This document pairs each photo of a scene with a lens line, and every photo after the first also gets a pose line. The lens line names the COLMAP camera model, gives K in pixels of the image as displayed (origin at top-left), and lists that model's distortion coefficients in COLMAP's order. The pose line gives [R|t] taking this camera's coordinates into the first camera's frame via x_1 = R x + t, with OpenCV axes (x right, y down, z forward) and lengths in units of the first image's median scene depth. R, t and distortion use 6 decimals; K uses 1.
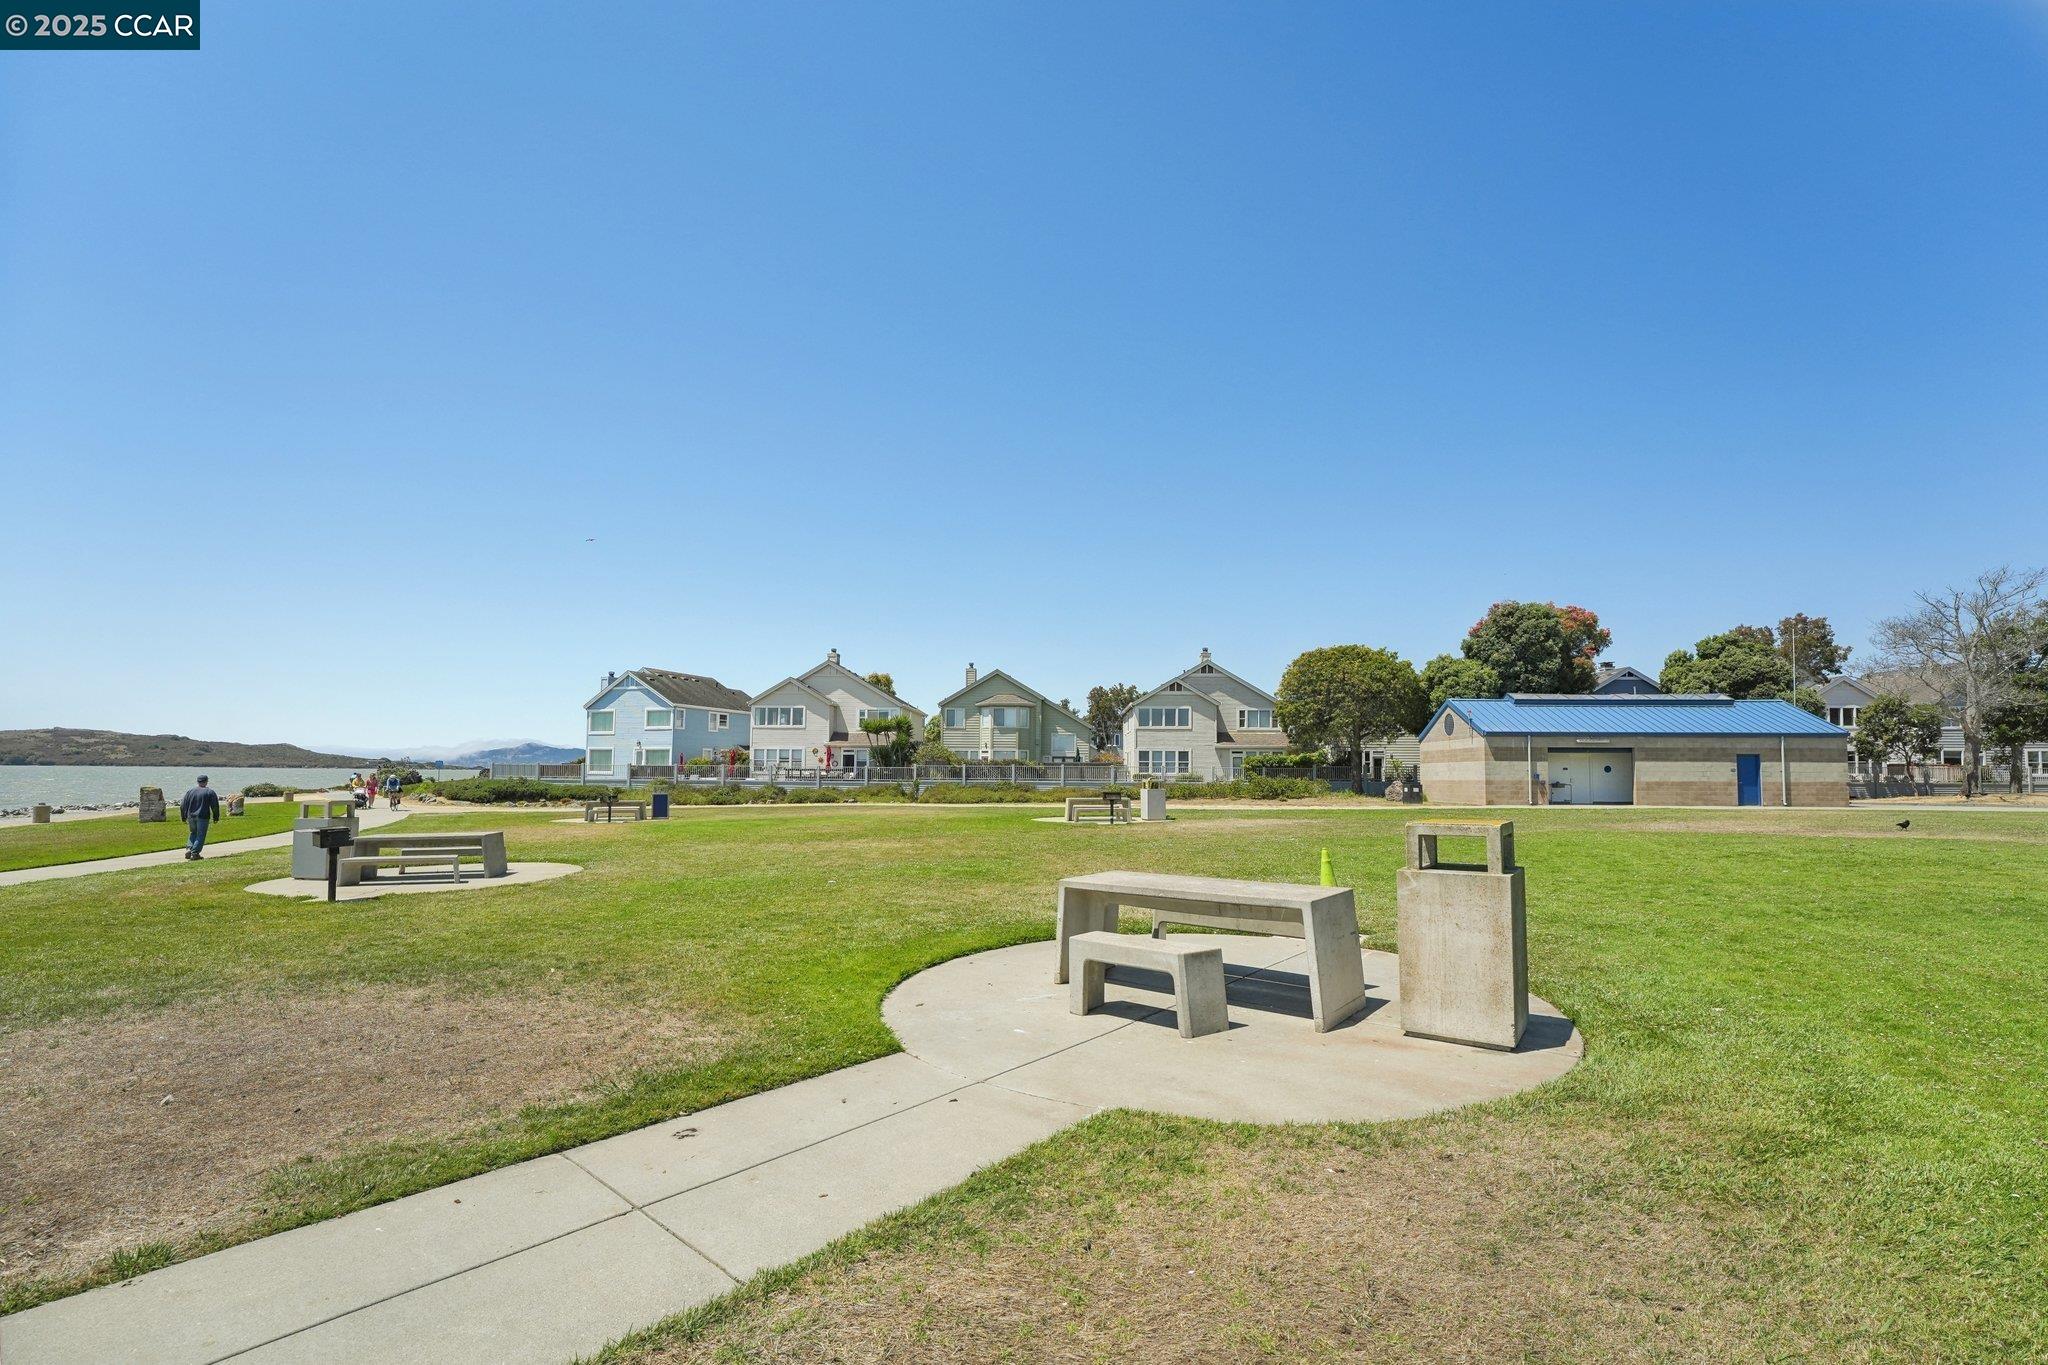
lens RADIAL K [[830.2, 0, 1024.0], [0, 830.2, 682.5], [0, 0, 1]] dist [-0.002028, -0.000133]
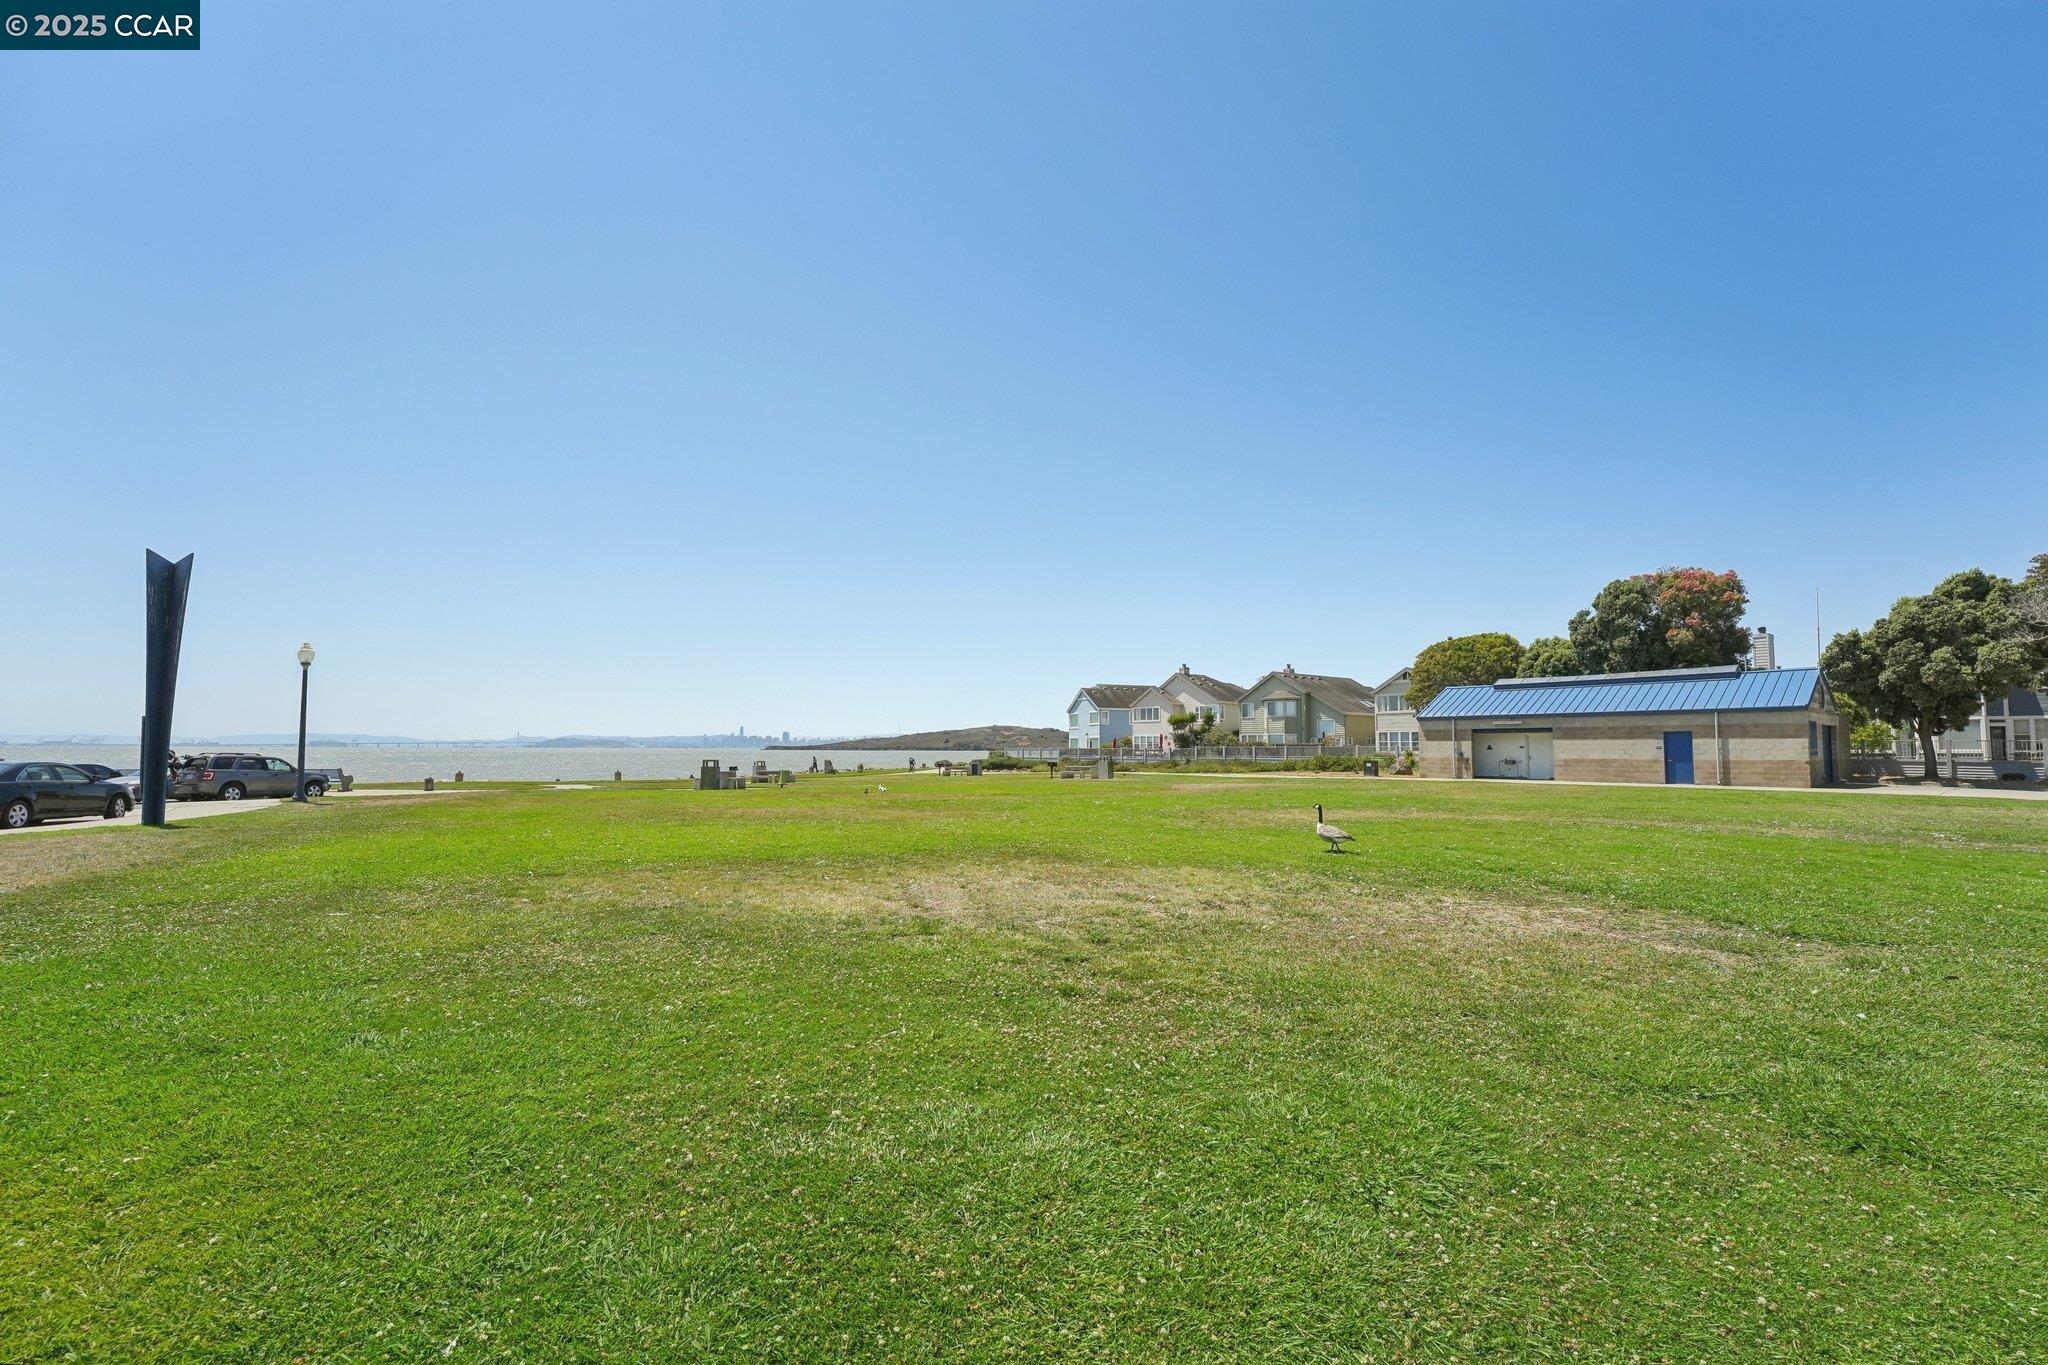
lens RADIAL K [[830.2, 0, 1024.0], [0, 830.2, 682.5], [0, 0, 1]] dist [-0.002028, -0.000133]
pose [[0.667202, -0.065580, -0.741984, 1.073517], [0.083659, 0.996412, -0.012840, -0.023230], [0.740164, -0.053507, 0.670295, -0.227616]]
